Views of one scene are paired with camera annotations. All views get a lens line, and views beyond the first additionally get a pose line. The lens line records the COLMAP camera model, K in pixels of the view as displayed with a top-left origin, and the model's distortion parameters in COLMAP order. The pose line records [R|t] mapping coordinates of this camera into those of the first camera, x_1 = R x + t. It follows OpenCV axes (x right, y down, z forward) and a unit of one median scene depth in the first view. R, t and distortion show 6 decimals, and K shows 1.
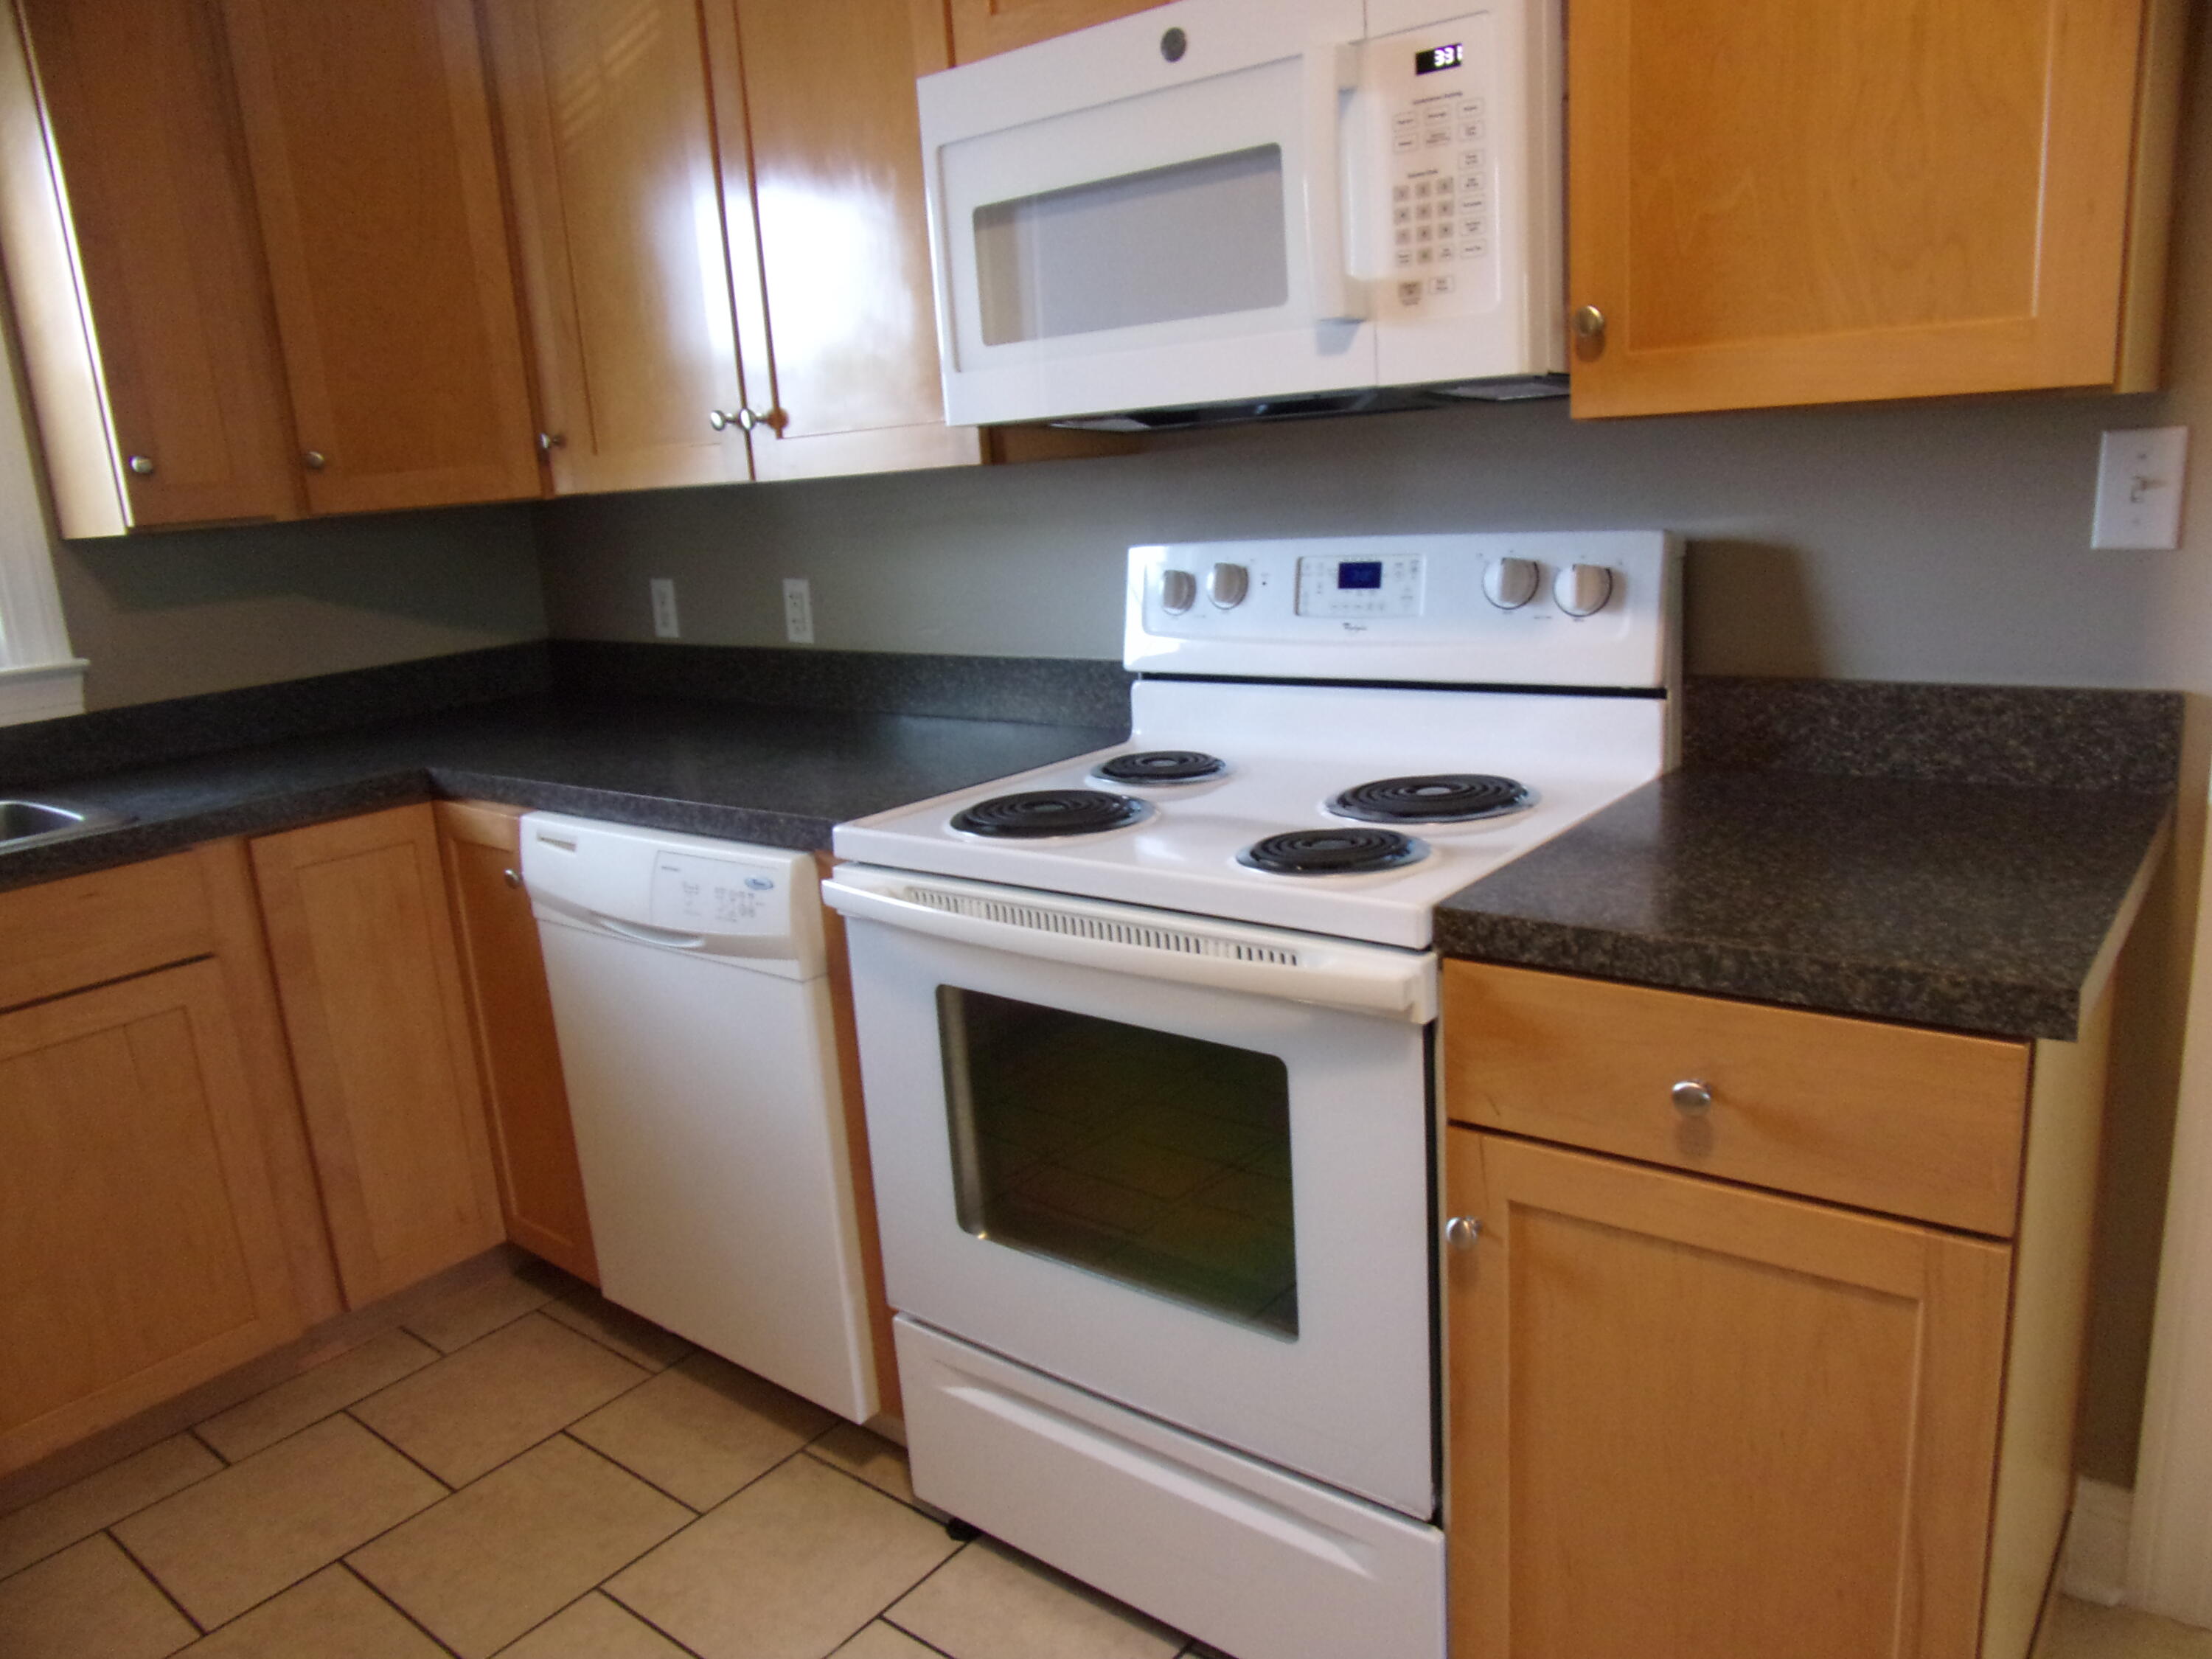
lens RADIAL K [[1556.7, 0, 1120.2], [0, 1556.7, 851.5], [0, 0, 1]] dist [-0.073562, 0.049617]
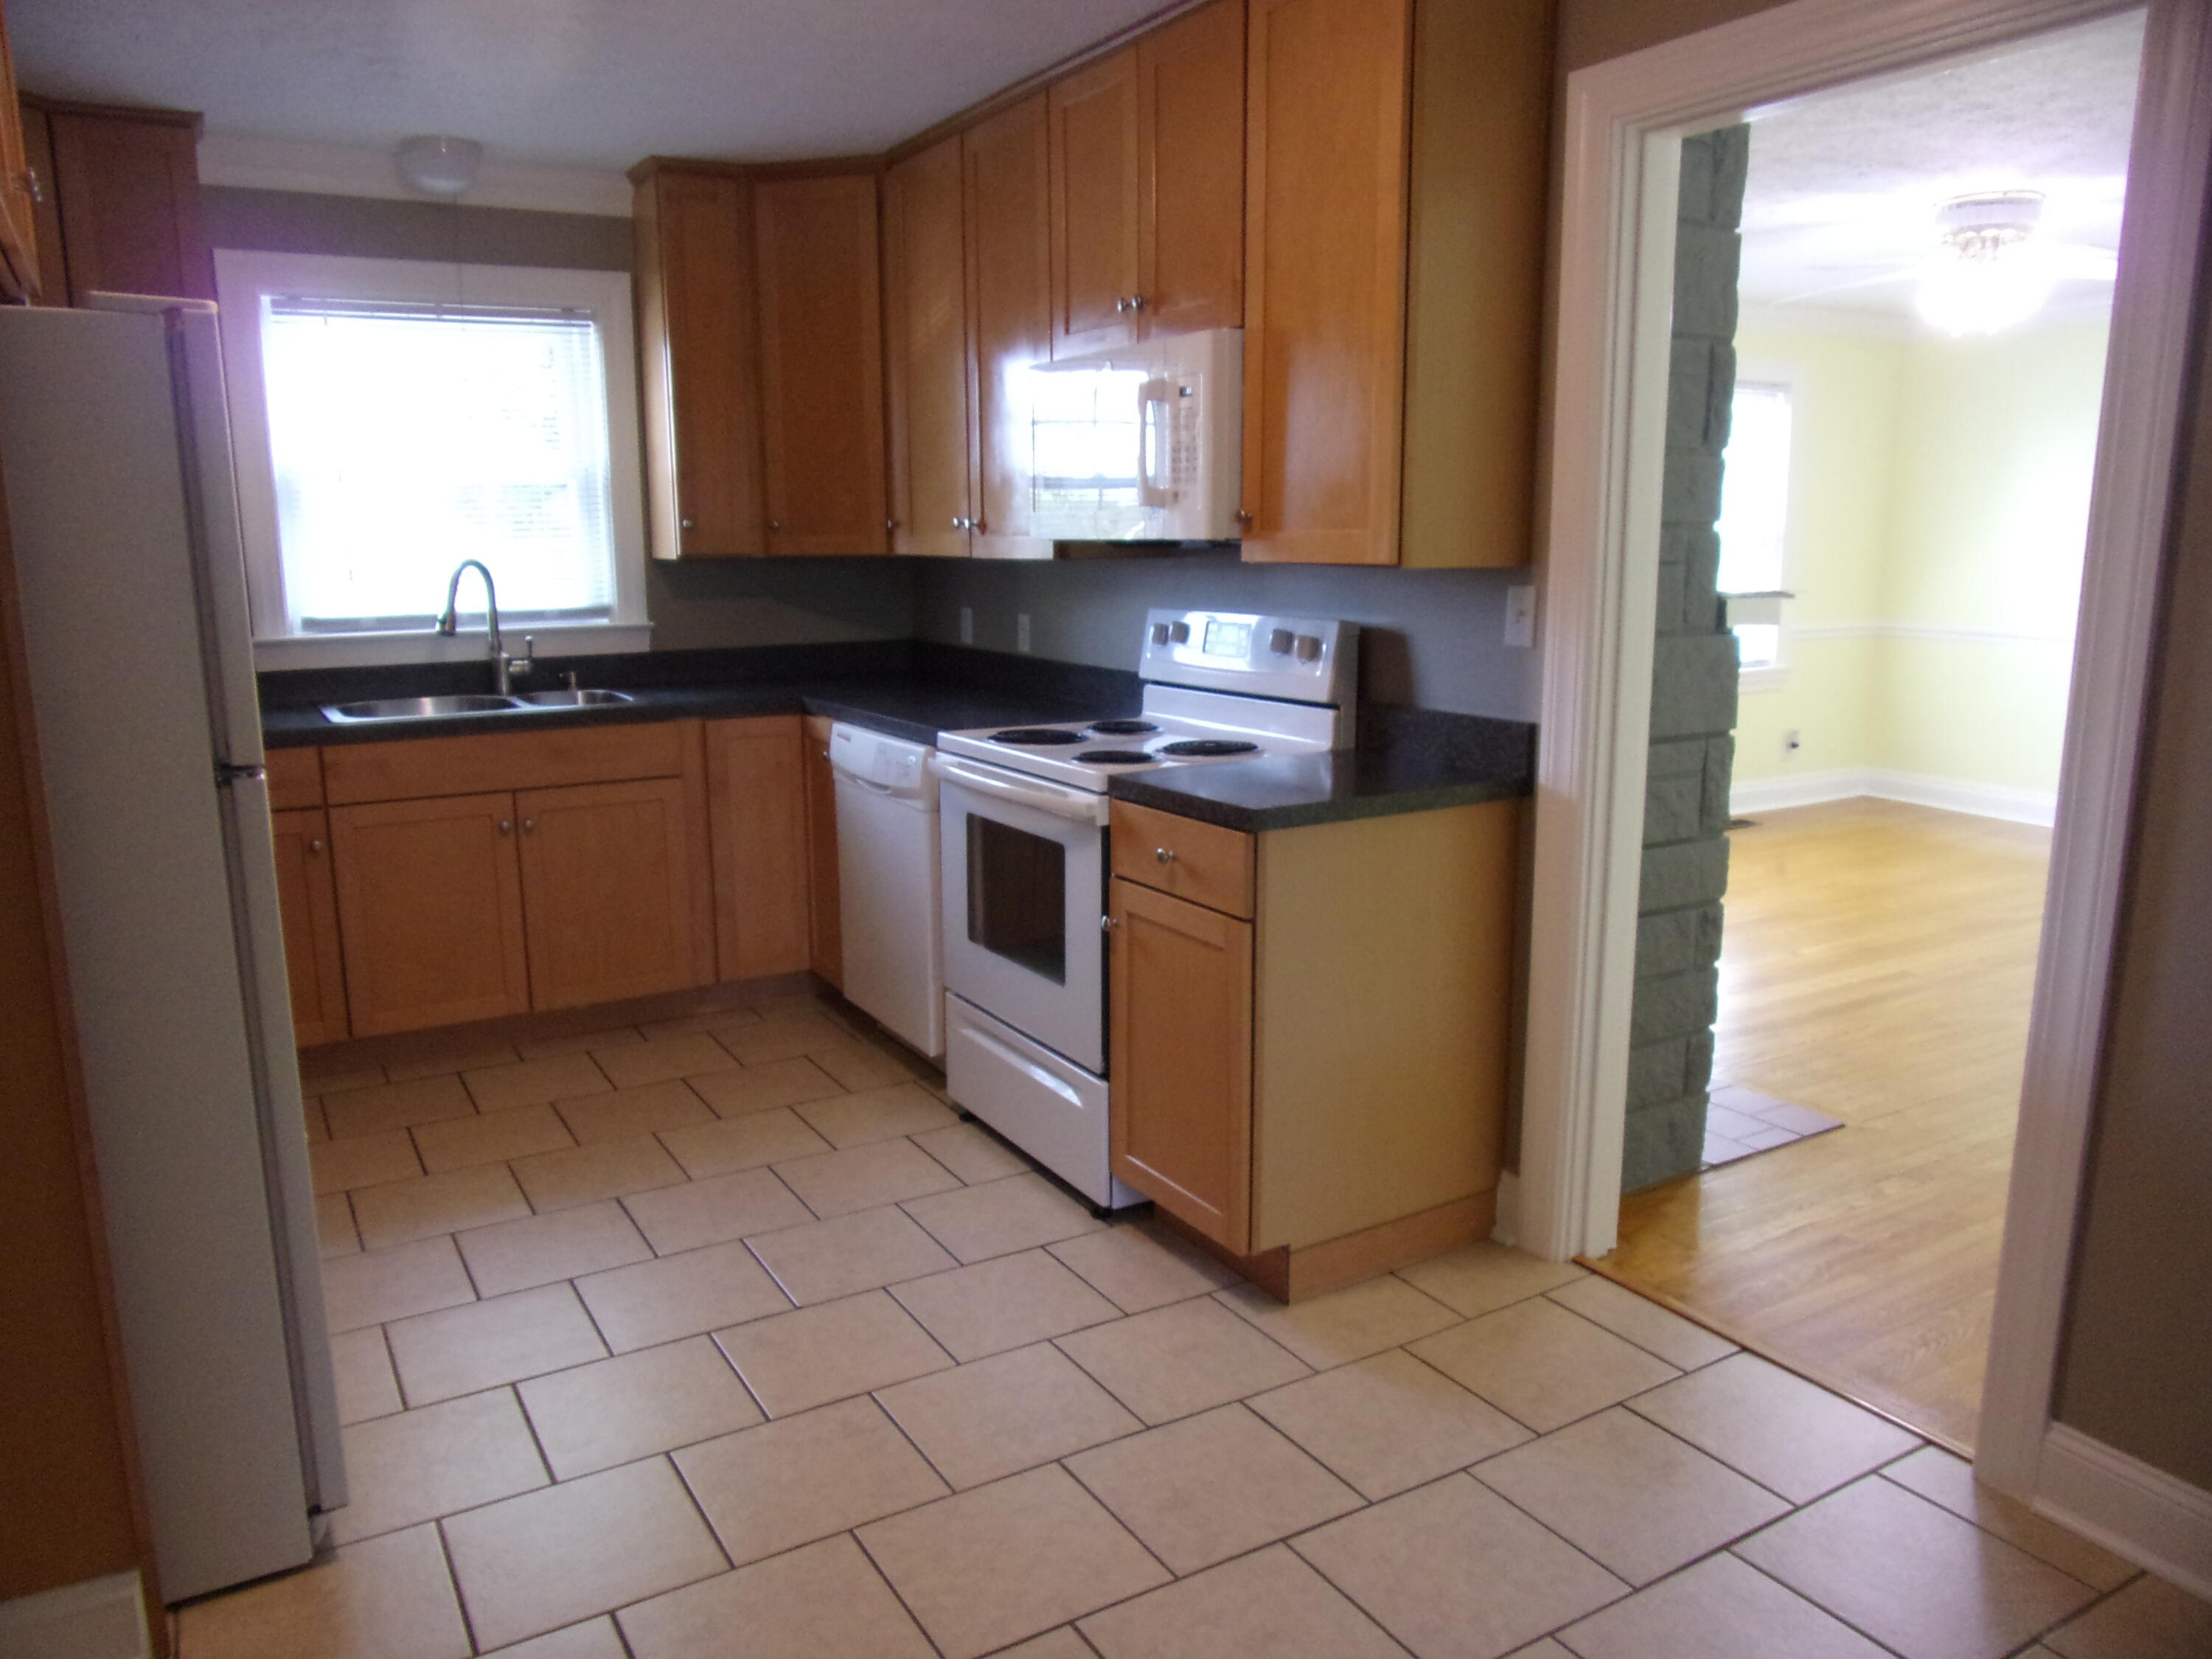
lens RADIAL K [[1556.6, 0, 1107.4], [0, 1556.6, 866.5], [0, 0, 1]] dist [-0.045261, -0.000328]
pose [[0.932056, 0.136619, -0.335569, 0.582204], [-0.144900, 0.989446, 0.000364, 0.099781], [0.332077, 0.048285, 0.942016, -0.665871]]
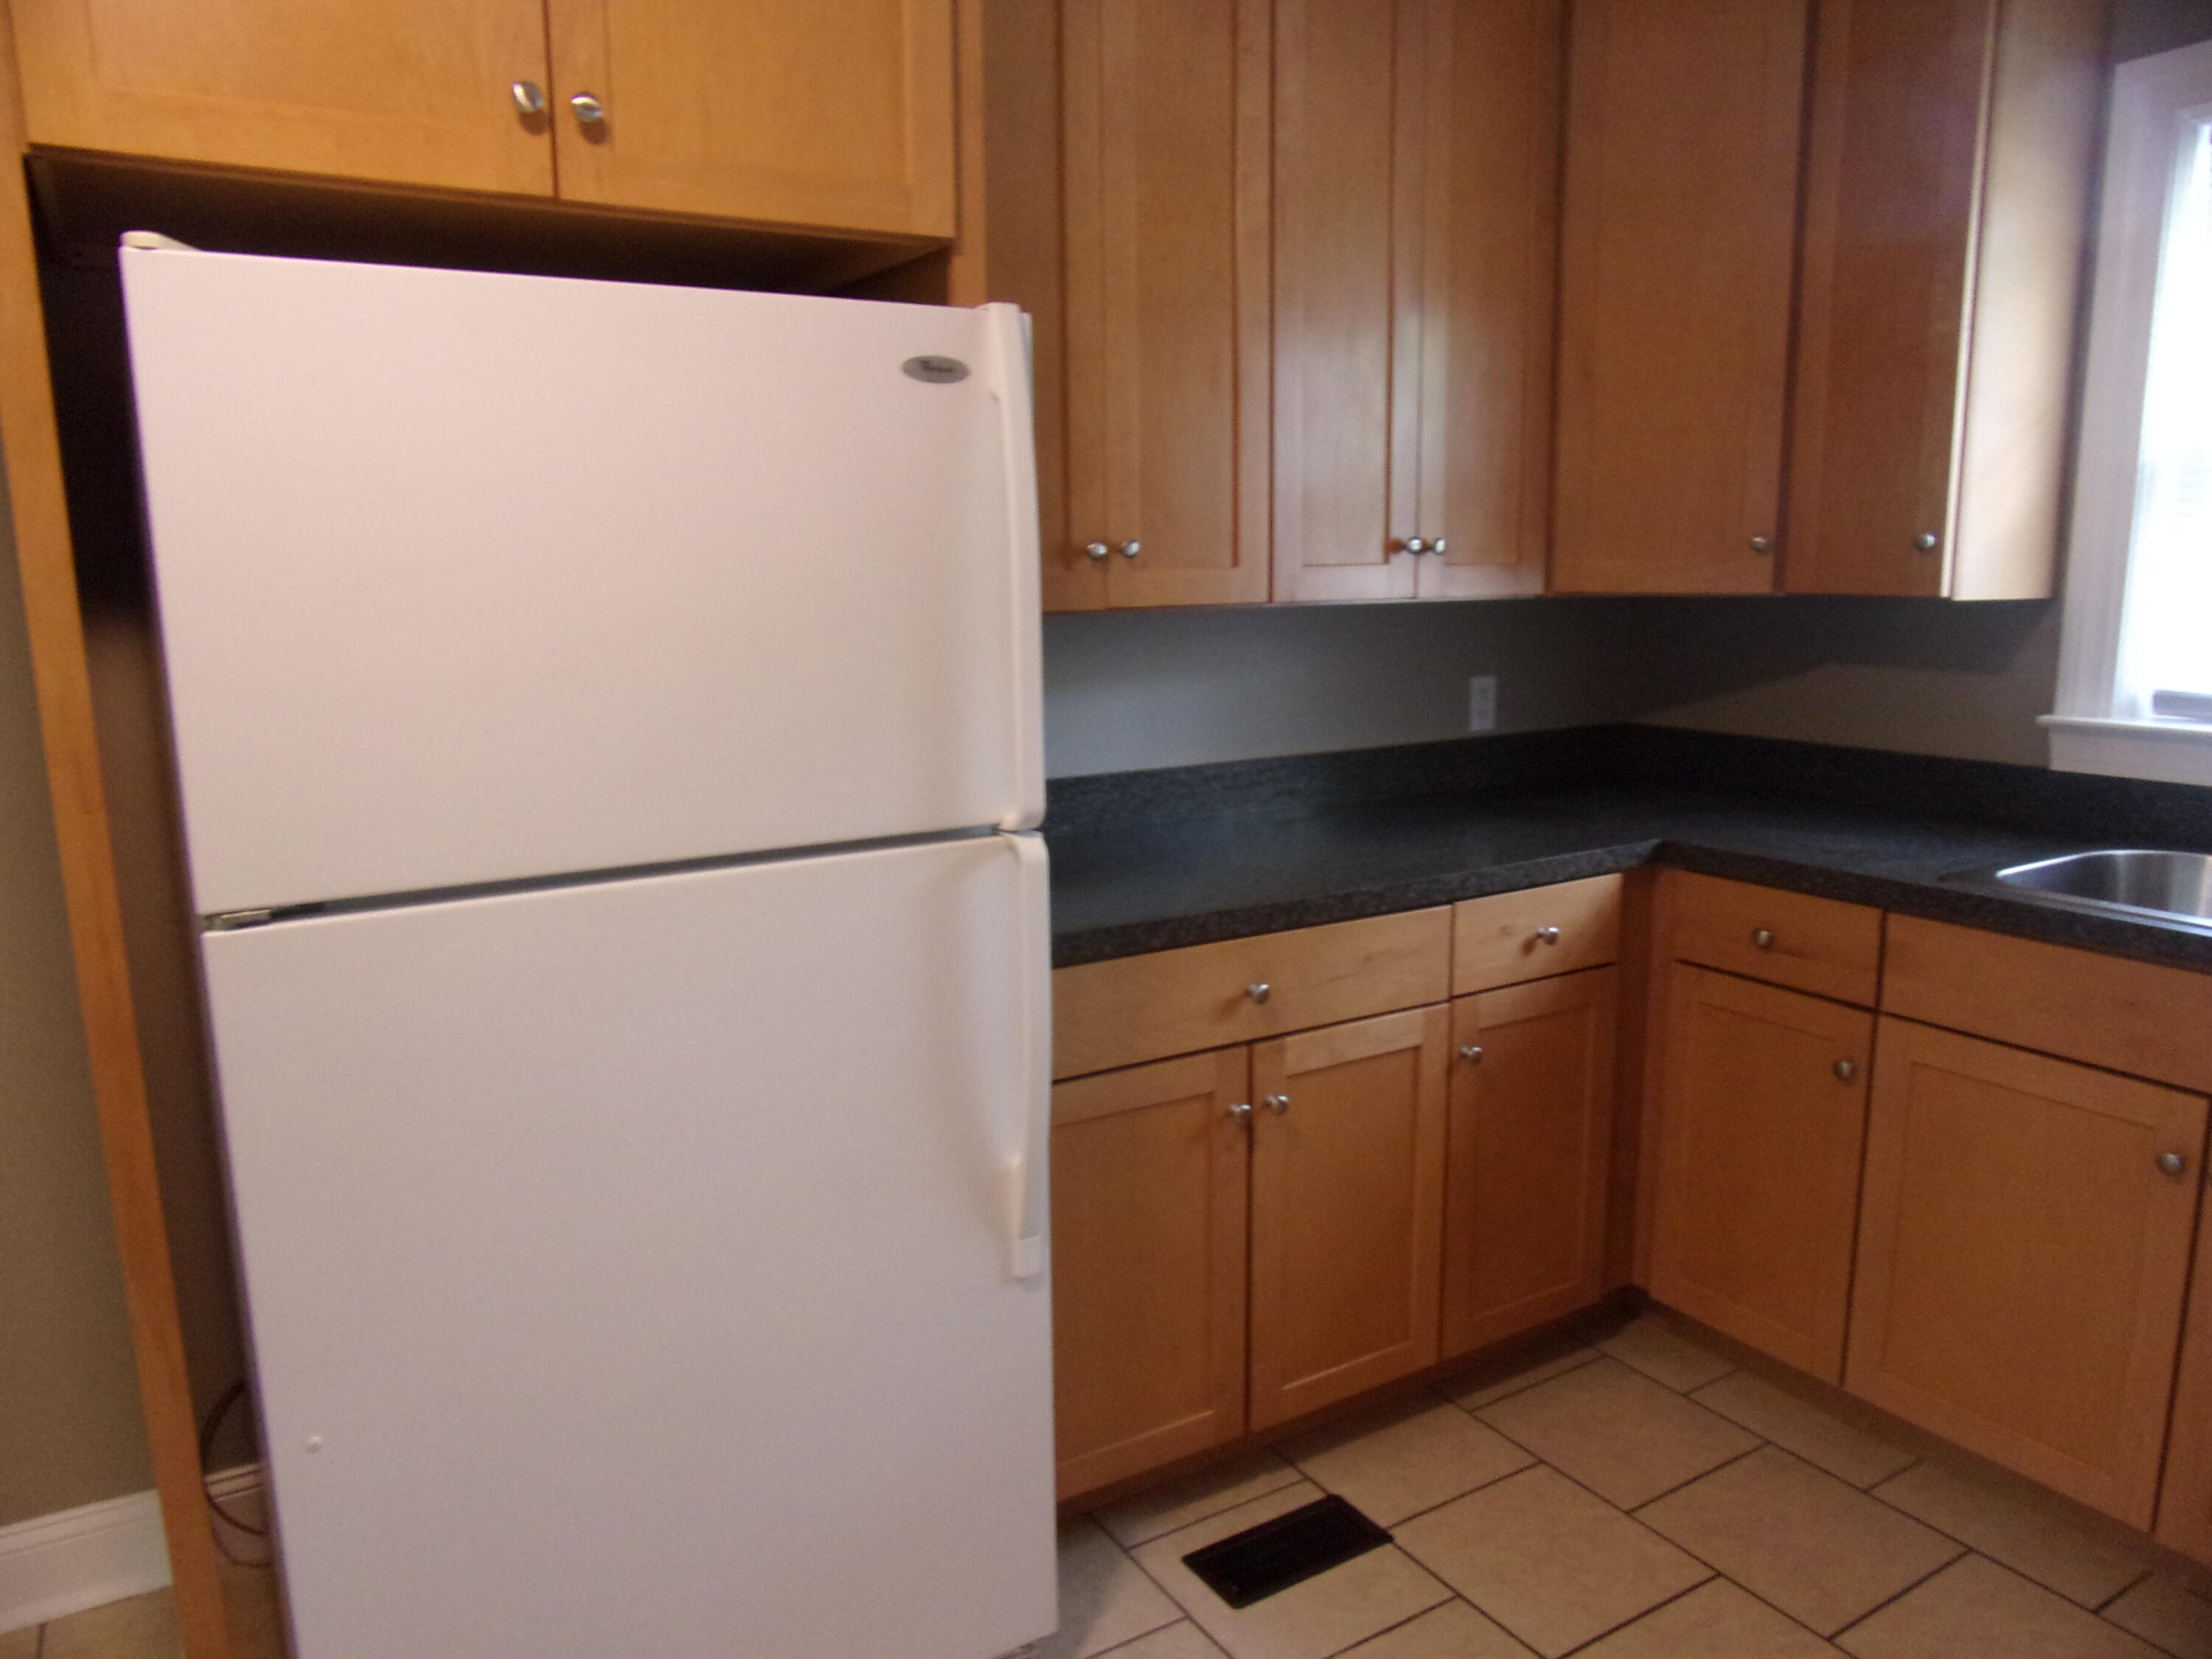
lens RADIAL K [[1556.6, 0, 1107.4], [0, 1556.6, 866.5], [0, 0, 1]] dist [-0.045261, -0.000328]
pose [[-0.345330, 0.253481, -0.903601, 0.240931], [-0.195717, 0.922211, 0.333499, -0.166916], [0.917846, 0.292017, -0.268857, 0.447408]]
